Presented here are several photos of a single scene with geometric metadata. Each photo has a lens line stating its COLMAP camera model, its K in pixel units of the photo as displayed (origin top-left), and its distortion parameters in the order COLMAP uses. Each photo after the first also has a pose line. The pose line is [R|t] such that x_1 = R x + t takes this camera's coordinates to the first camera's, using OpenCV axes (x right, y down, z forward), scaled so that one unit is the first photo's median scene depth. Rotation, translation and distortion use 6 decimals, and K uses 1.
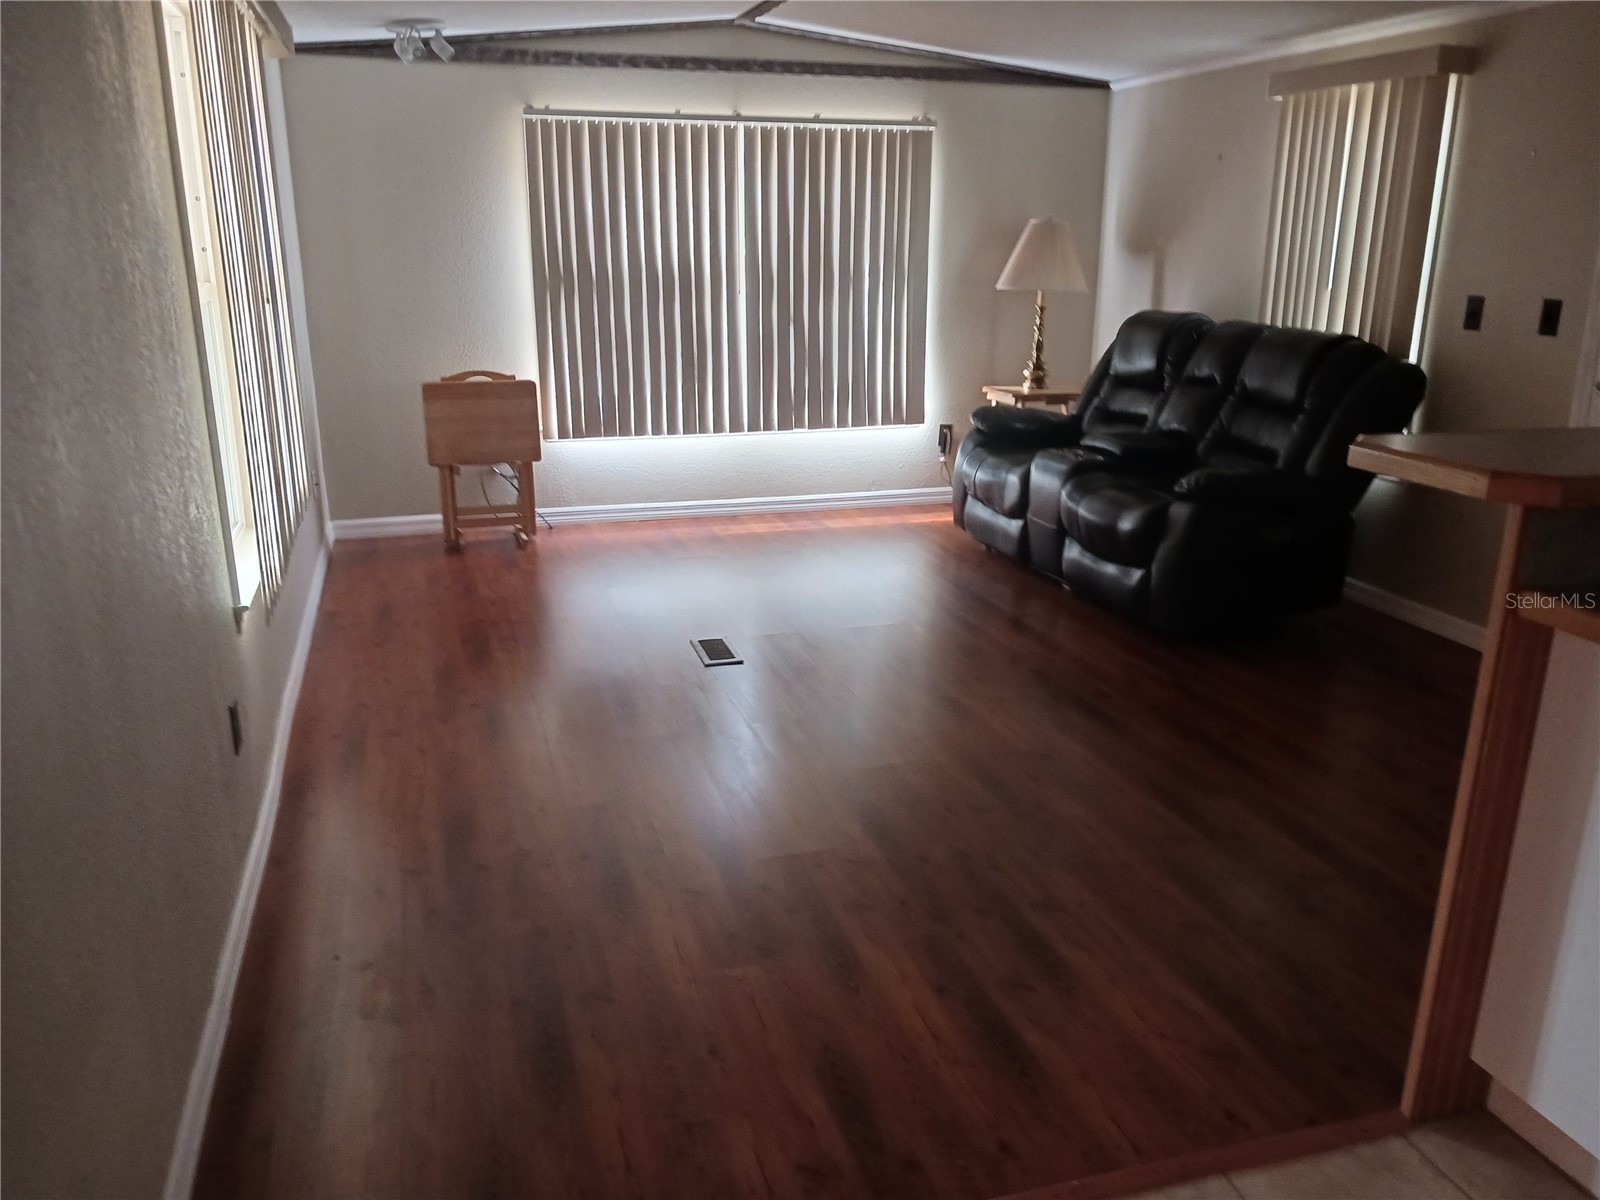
lens RADIAL K [[1252.8, 0, 800.6], [0, 1252.8, 610.3], [0, 0, 1]] dist [0.055065, -0.080890]
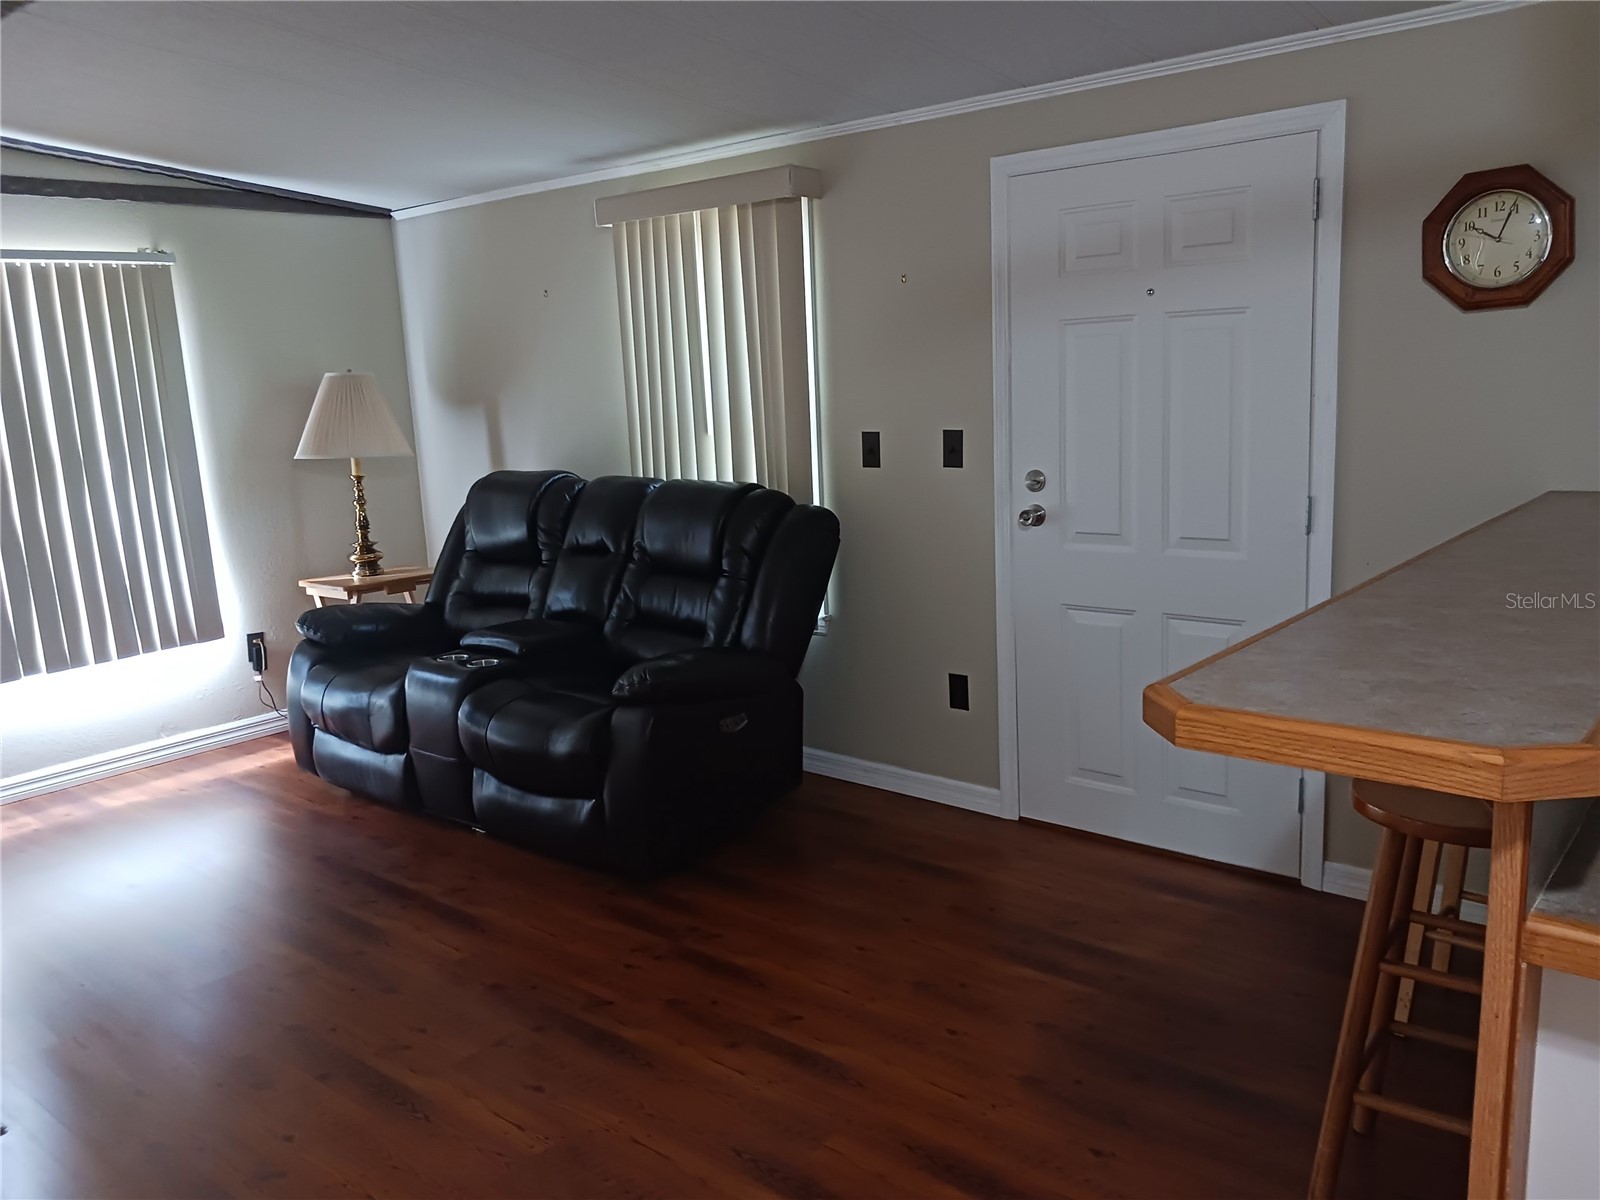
lens RADIAL K [[1252.8, 0, 800.6], [0, 1252.8, 610.3], [0, 0, 1]] dist [0.055065, -0.080890]
pose [[0.837043, -0.150256, 0.526101, -0.010717], [0.205817, 0.977397, -0.048314, -0.069068], [-0.506950, 0.148721, 0.849049, 0.211700]]
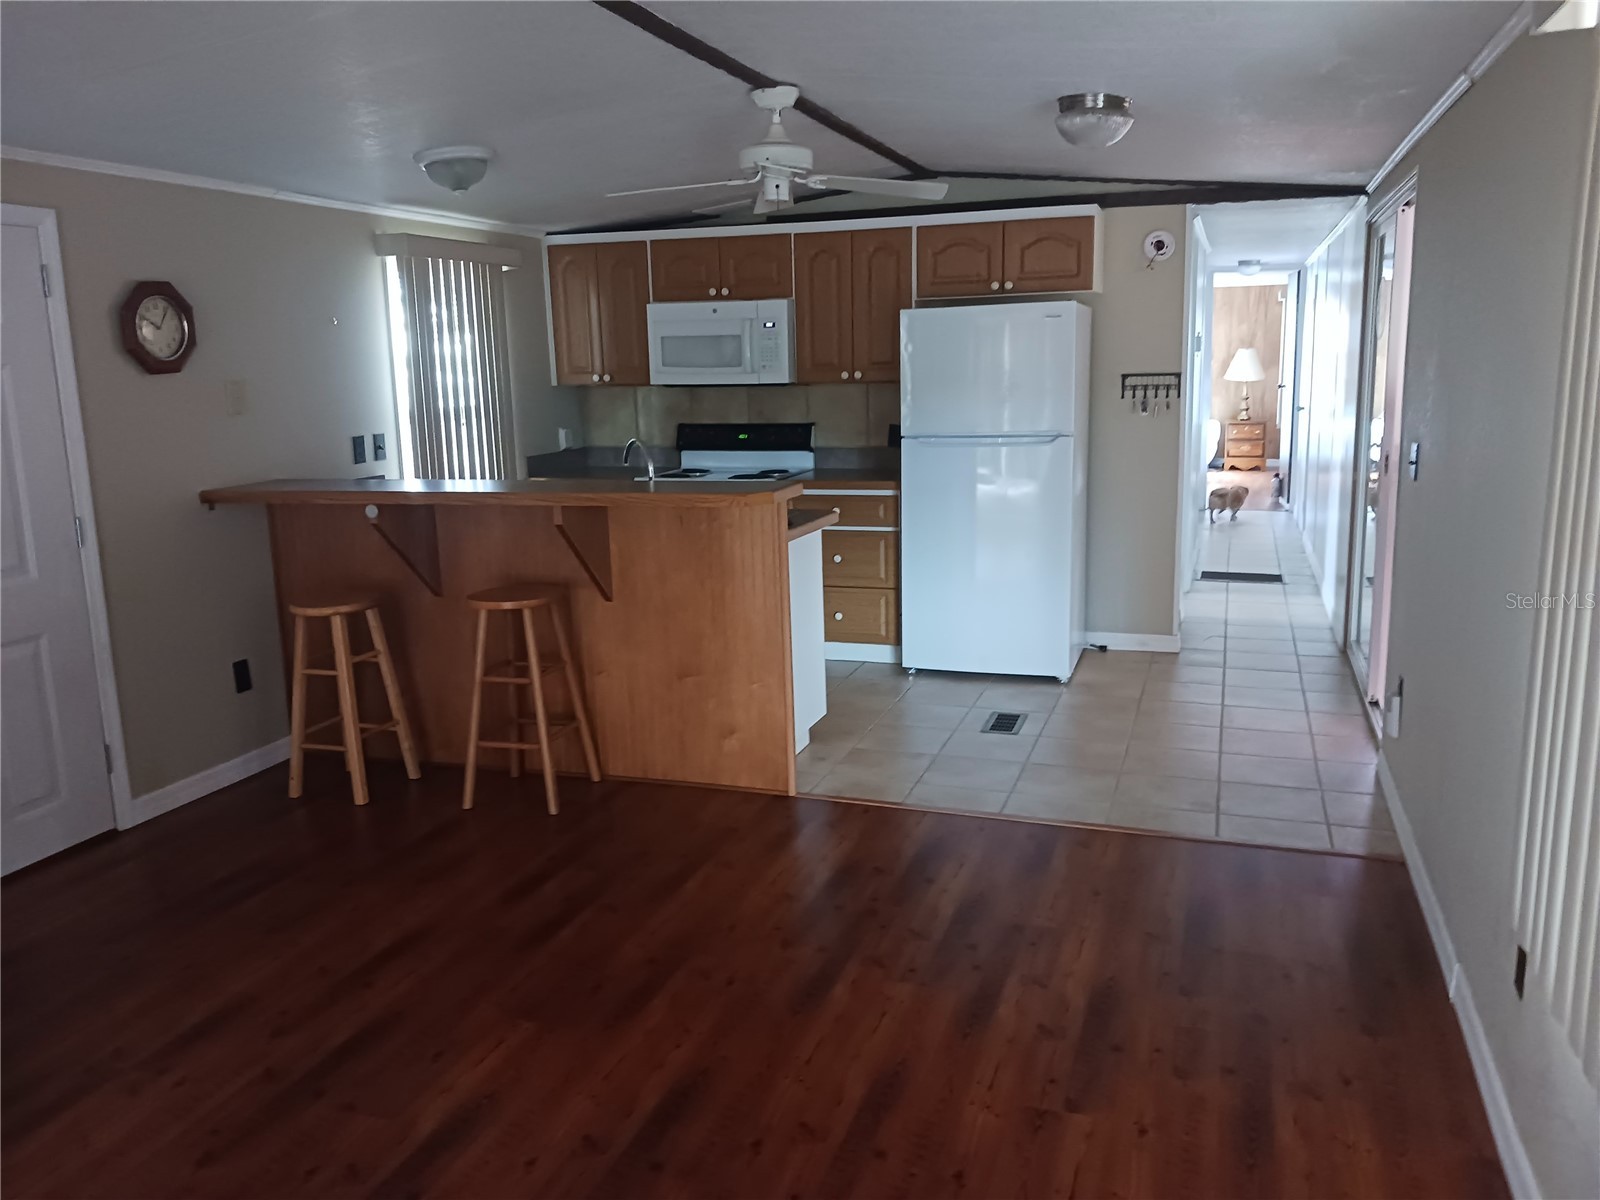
lens RADIAL K [[1252.8, 0, 800.6], [0, 1252.8, 610.3], [0, 0, 1]] dist [0.055065, -0.080890]
pose [[-0.812946, -0.097991, 0.574035, -0.300120], [0.190369, 0.886862, 0.420993, -0.311637], [-0.550343, 0.451523, -0.702317, 0.986861]]
